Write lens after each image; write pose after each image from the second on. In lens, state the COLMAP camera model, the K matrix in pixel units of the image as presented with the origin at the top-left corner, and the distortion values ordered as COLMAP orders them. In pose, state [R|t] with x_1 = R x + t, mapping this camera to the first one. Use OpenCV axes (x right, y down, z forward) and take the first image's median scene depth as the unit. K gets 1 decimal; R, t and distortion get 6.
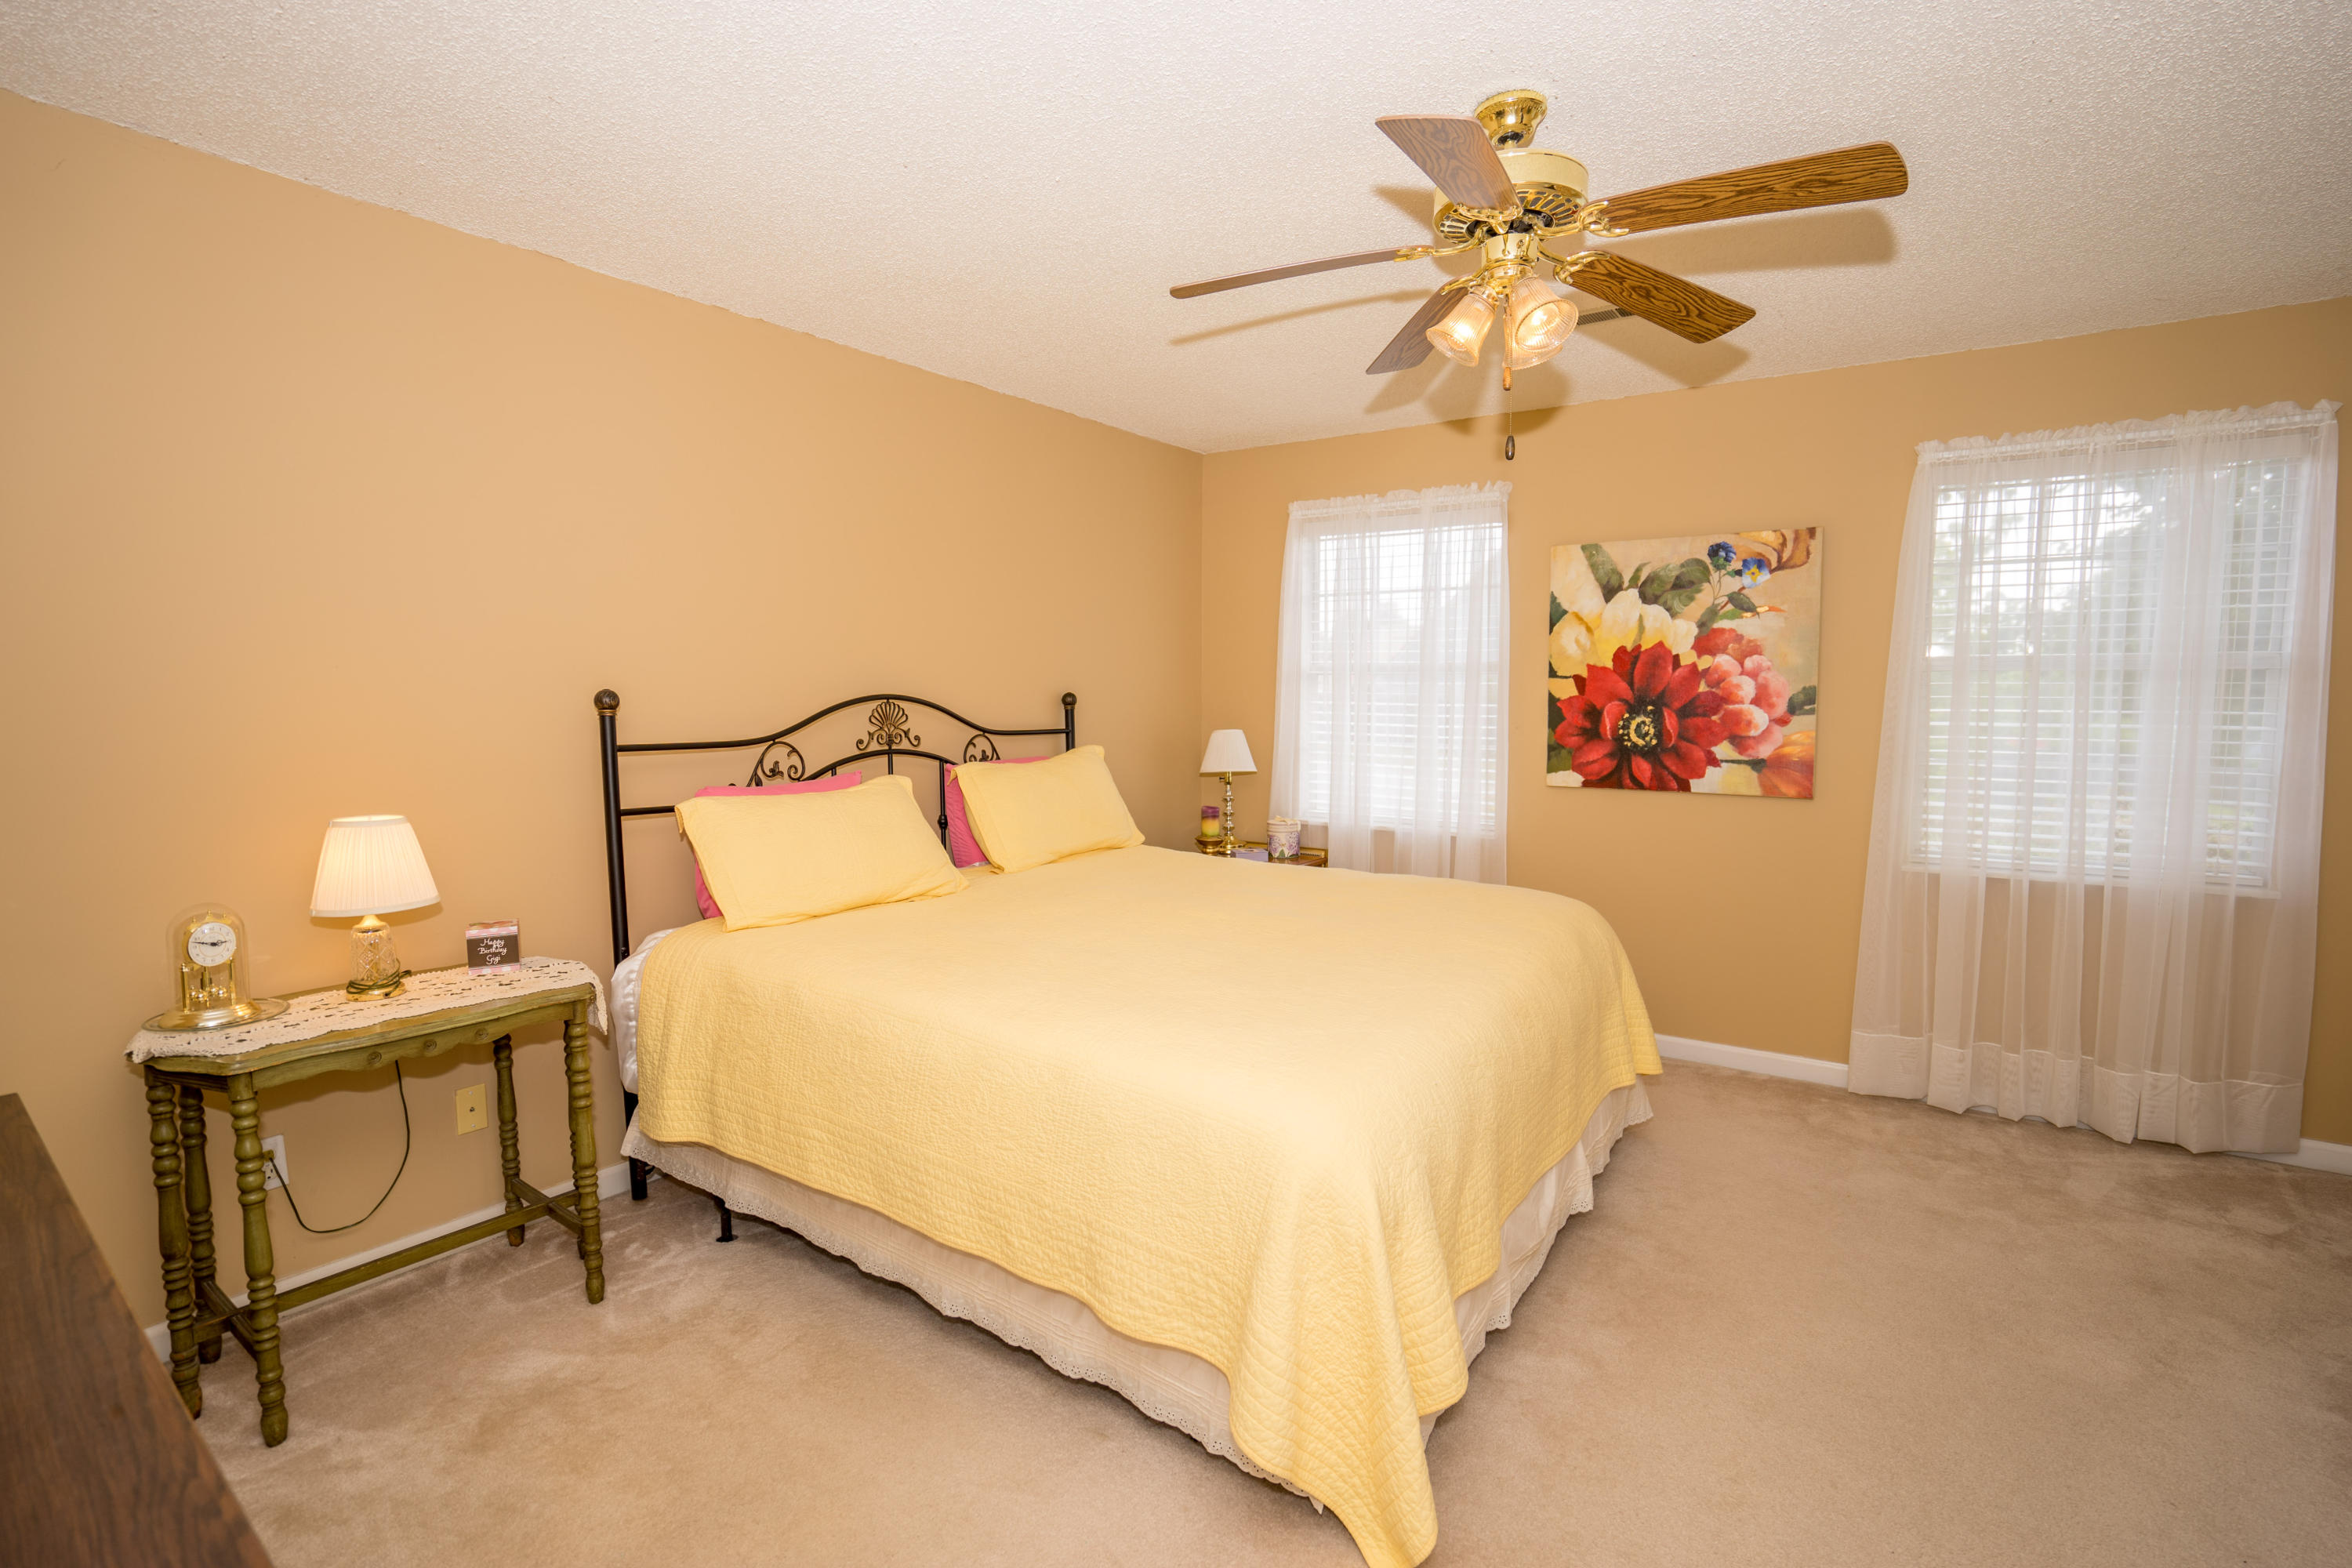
lens RADIAL K [[1079.4, 0, 1178.4], [0, 1079.4, 788.5], [0, 0, 1]] dist [-0.064654, 0.023717]
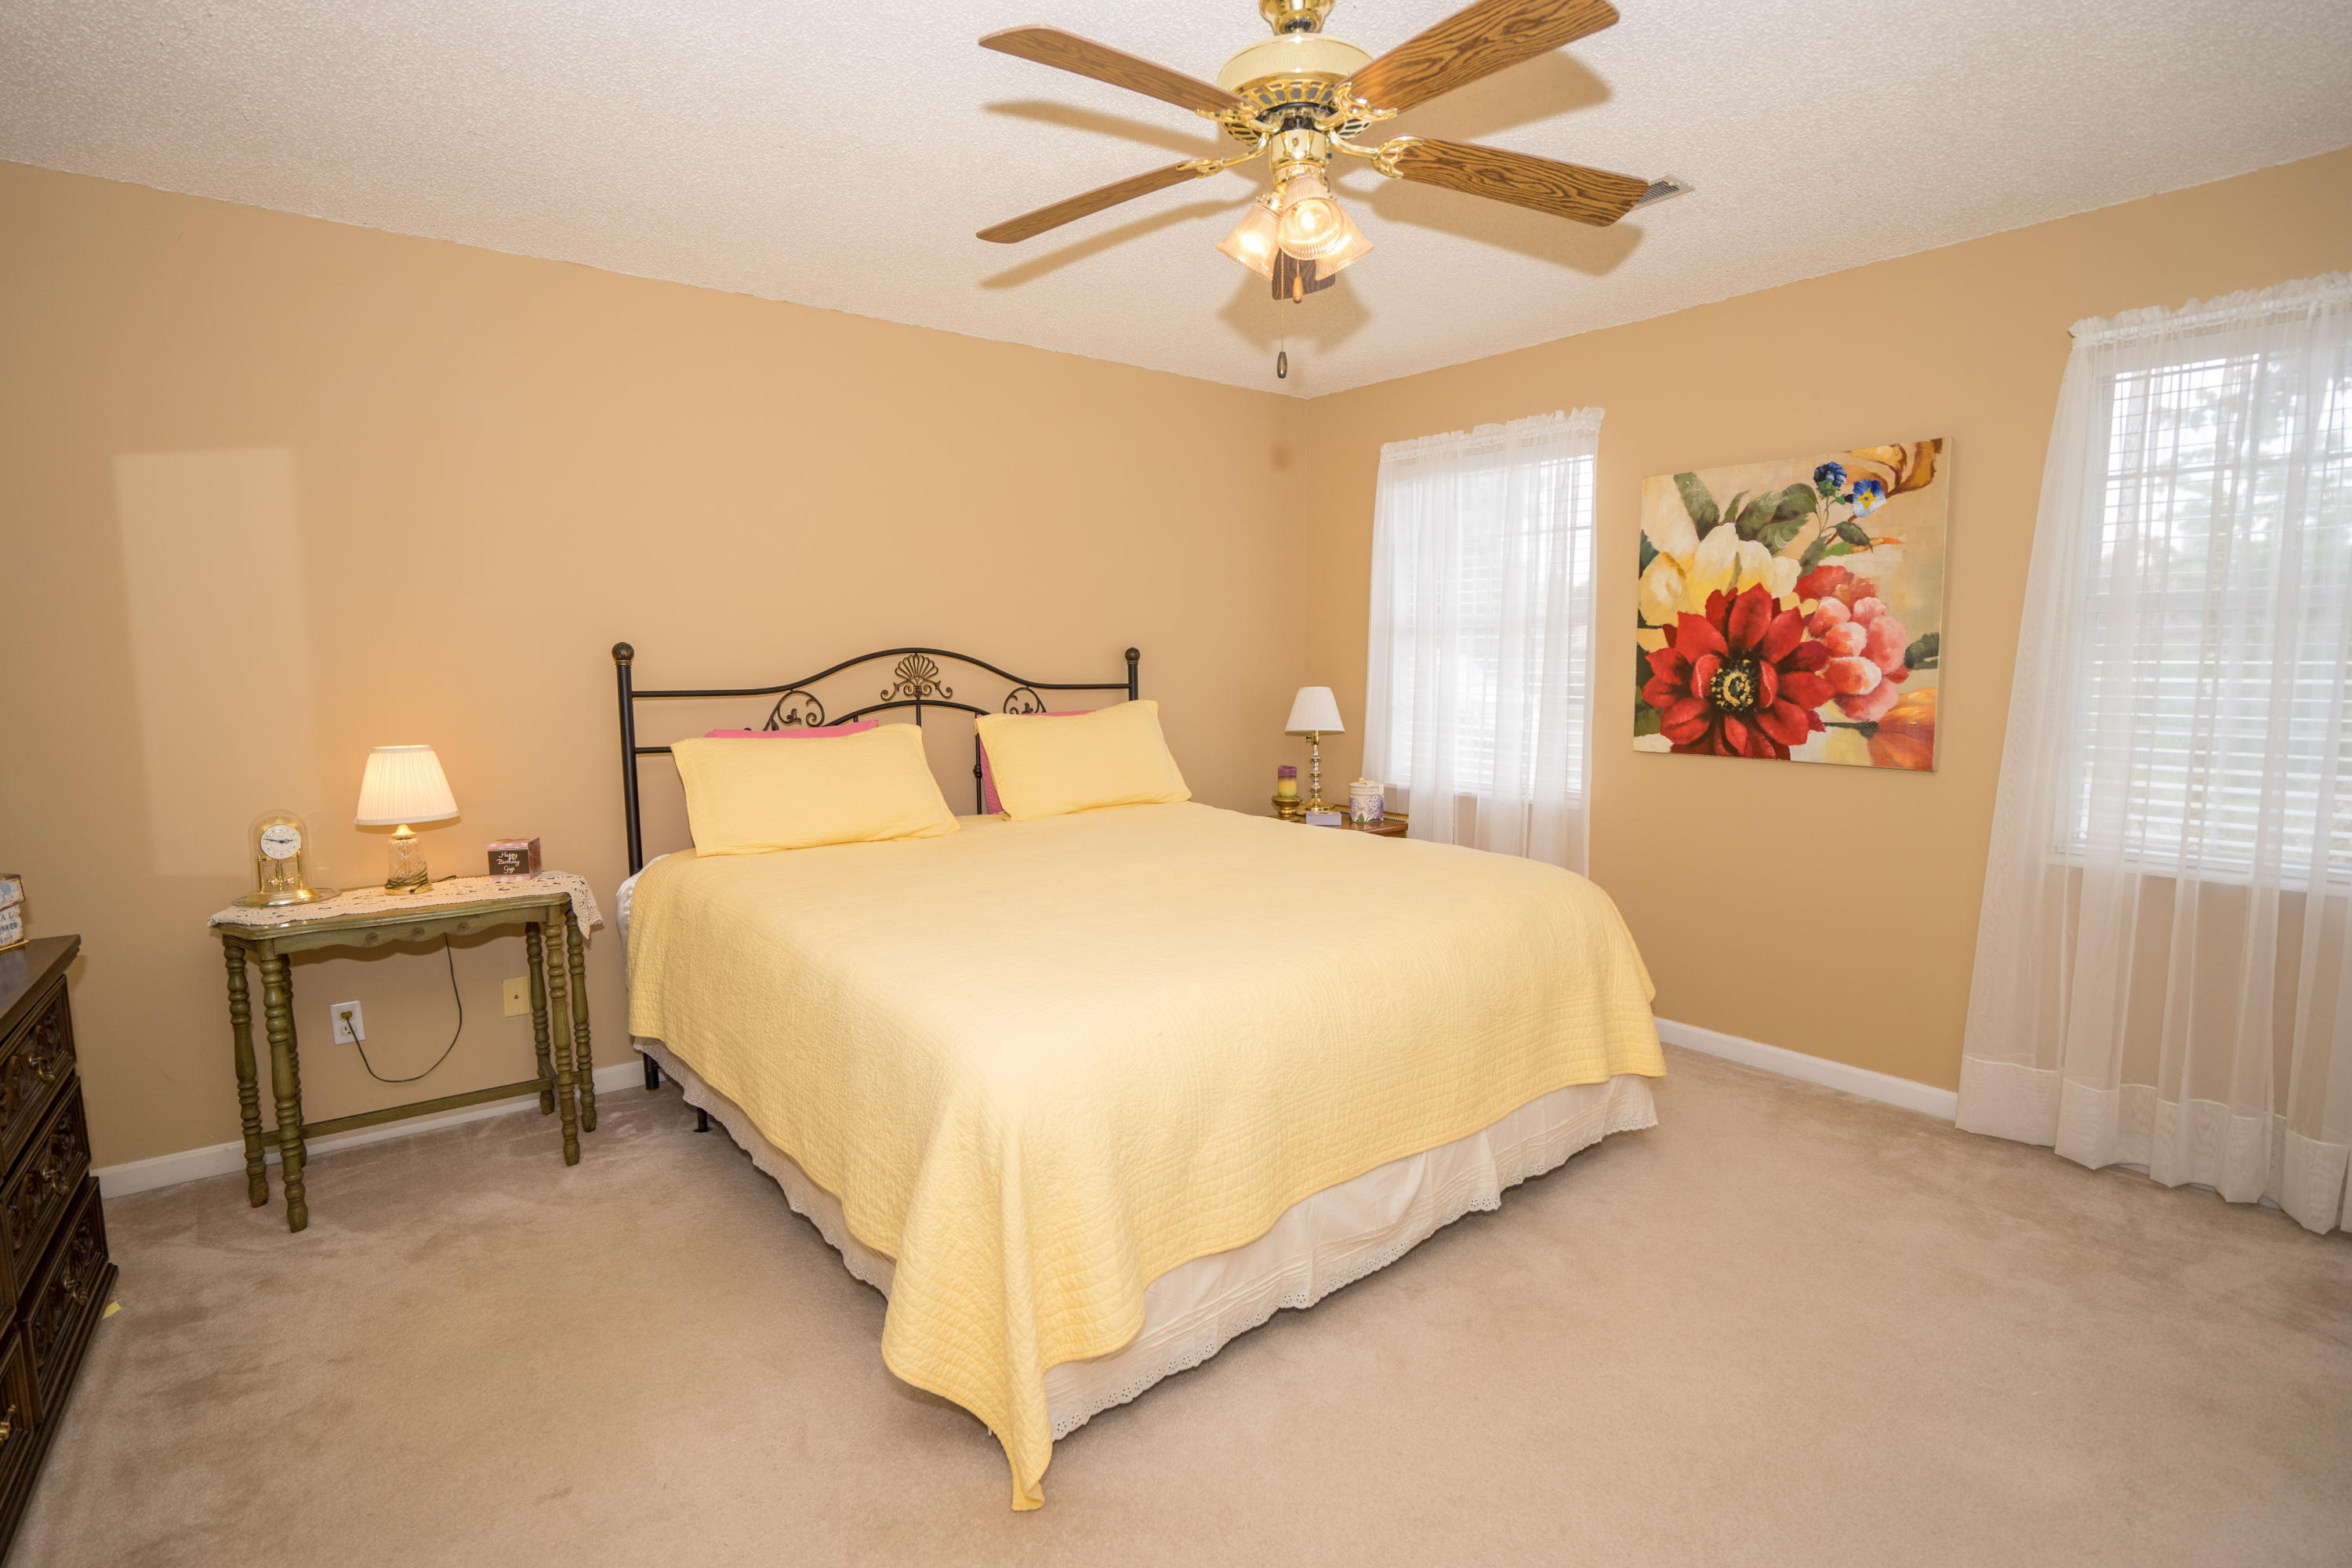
lens RADIAL K [[1107.0, 0, 1163.8], [0, 1107.0, 791.5], [0, 0, 1]] dist [-0.064120, 0.021881]
pose [[0.958785, 0.031210, -0.282413, 0.267634], [-0.022514, 0.999169, 0.033985, 0.010733], [0.283239, -0.026226, 0.958691, 0.026022]]
